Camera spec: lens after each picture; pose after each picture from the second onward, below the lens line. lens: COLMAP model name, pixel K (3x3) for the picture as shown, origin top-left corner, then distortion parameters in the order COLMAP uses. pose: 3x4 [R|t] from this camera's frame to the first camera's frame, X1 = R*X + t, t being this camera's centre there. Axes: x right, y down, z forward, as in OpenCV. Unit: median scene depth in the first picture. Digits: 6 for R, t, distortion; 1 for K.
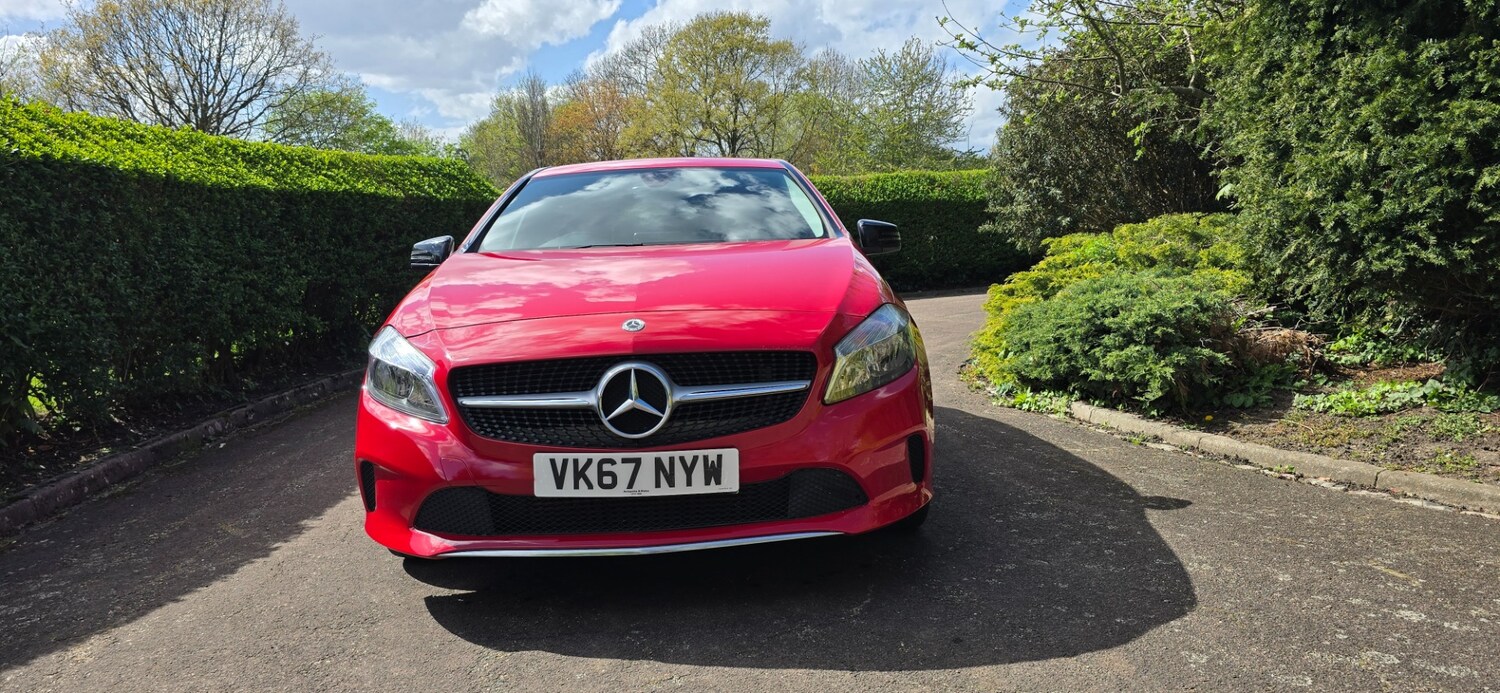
lens RADIAL K [[1003.5, 0, 745.8], [0, 1003.5, 349.4], [0, 0, 1]] dist [0.066372, -0.060695]
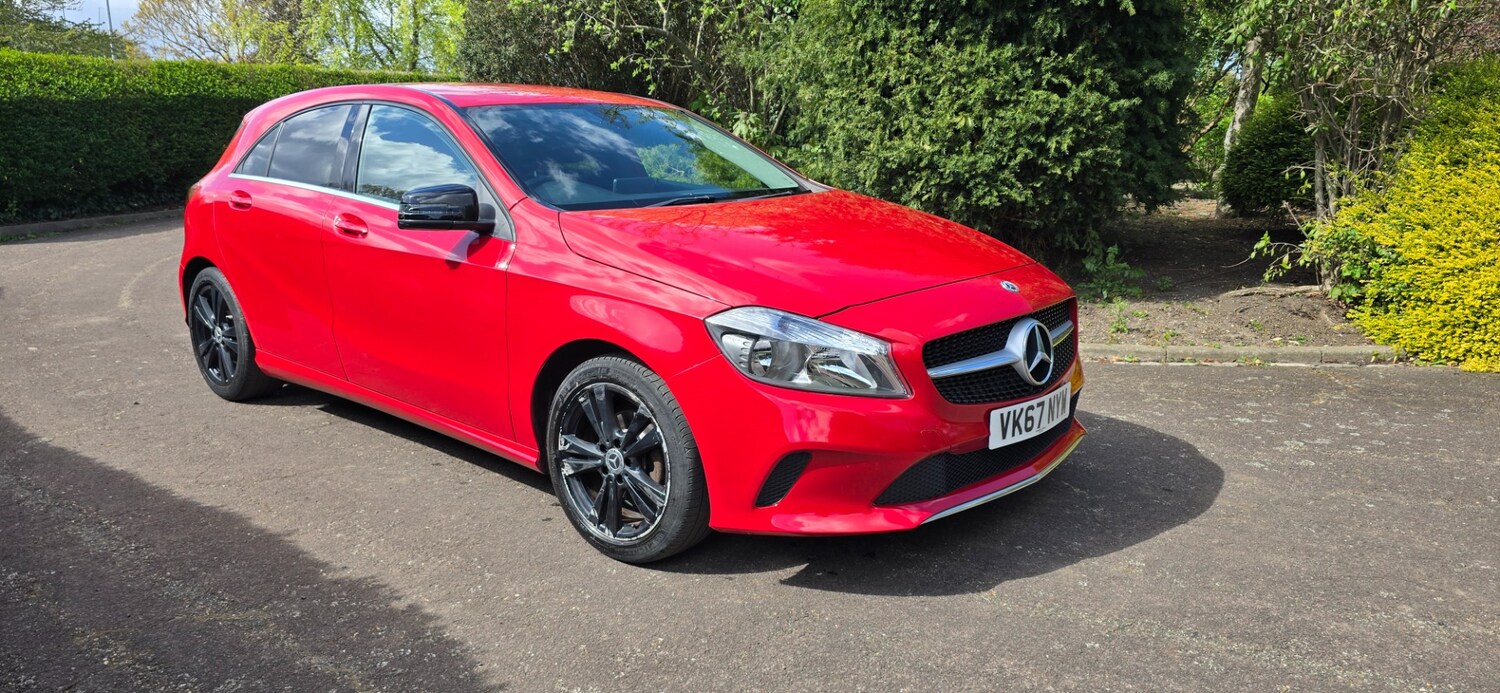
lens RADIAL K [[1003.5, 0, 749.5], [0, 1003.5, 368.0], [0, 0, 1]] dist [0.066372, -0.060695]
pose [[0.682528, -0.132619, 0.718727, -0.685390], [0.049545, 0.989533, 0.135538, -0.060936], [-0.729178, -0.056900, 0.681954, 0.266026]]
